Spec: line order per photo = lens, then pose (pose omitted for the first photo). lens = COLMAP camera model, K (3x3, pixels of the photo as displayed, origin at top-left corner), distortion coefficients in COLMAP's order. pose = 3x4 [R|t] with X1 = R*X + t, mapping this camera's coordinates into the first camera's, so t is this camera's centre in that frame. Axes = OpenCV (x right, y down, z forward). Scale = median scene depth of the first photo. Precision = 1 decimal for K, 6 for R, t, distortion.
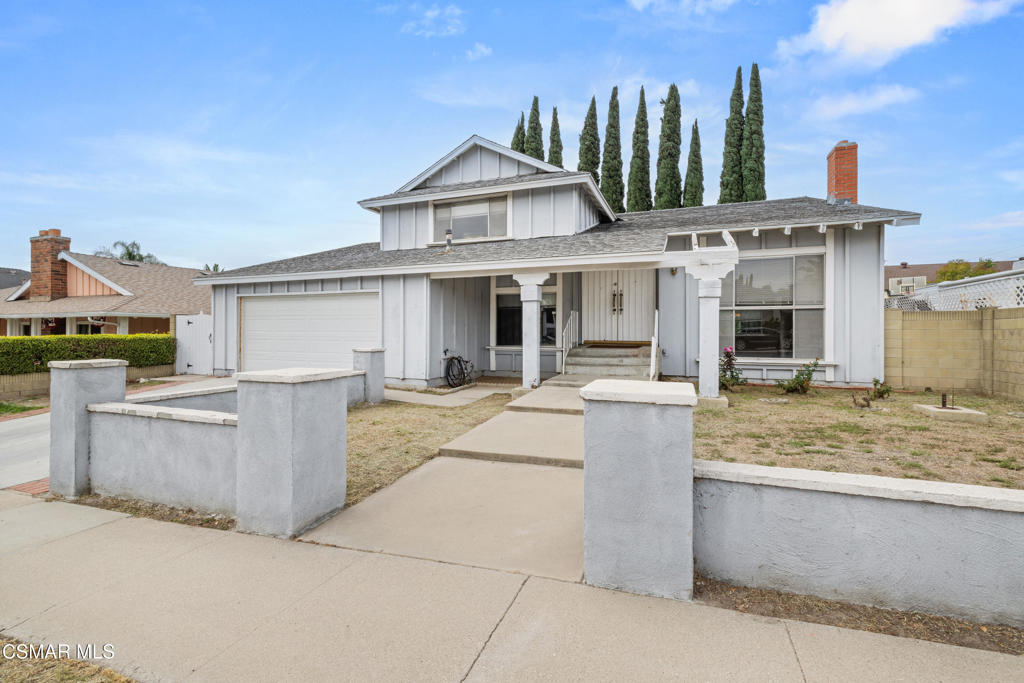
lens RADIAL K [[439.7, 0, 516.7], [0, 439.7, 324.8], [0, 0, 1]] dist [0.000673, 0.000123]
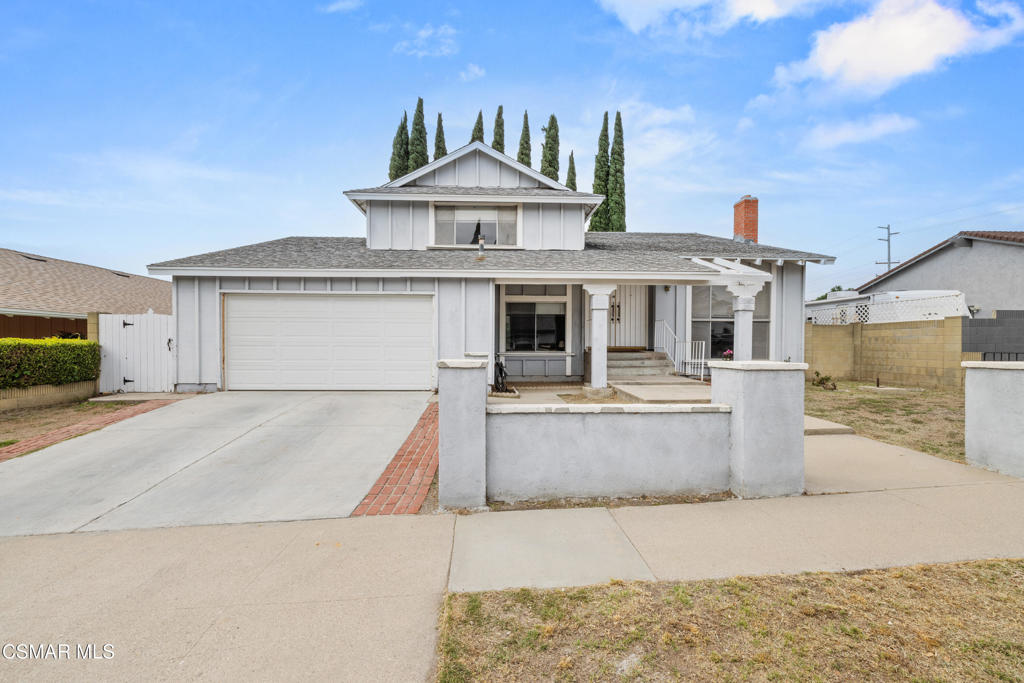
lens RADIAL K [[442.9, 0, 512.0], [0, 442.9, 341.5], [0, 0, 1]] dist [0.002522, 0.000096]
pose [[0.921602, 0.002019, 0.388131, -0.434508], [-0.007256, 0.999901, 0.012028, 0.010917], [-0.388068, -0.013901, 0.921526, 0.042234]]
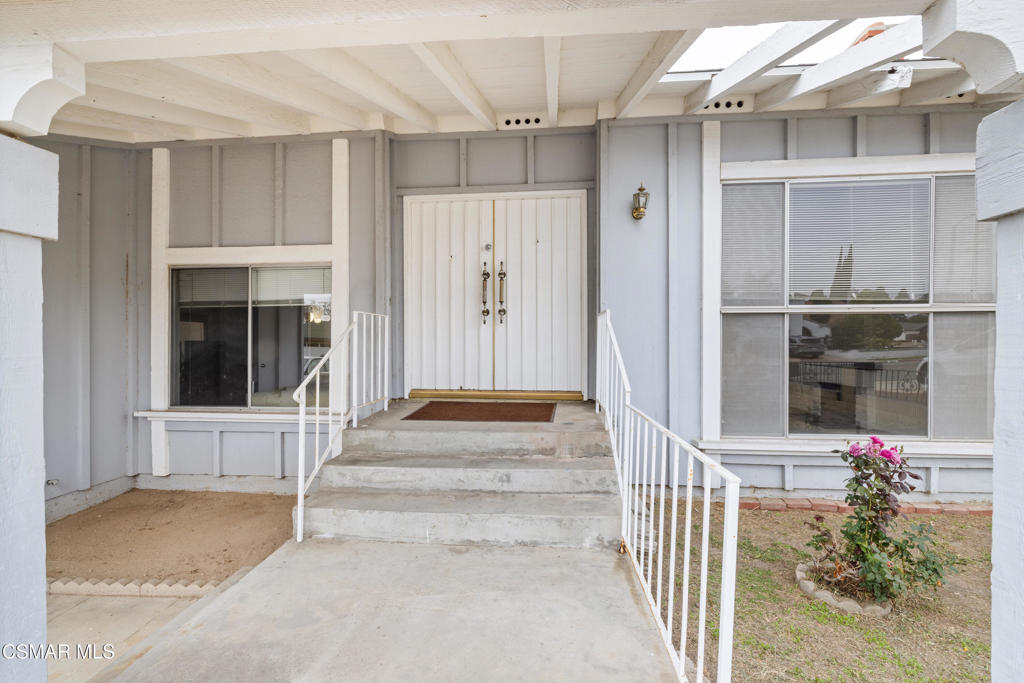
lens RADIAL K [[432.8, 0, 507.7], [0, 432.8, 336.1], [0, 0, 1]] dist [0.000140, 0.000002]
pose [[0.966765, -0.001643, 0.255663, 0.132569], [-0.000063, 0.999978, 0.006667, -0.013540], [-0.255668, -0.006461, 0.966743, 0.578176]]
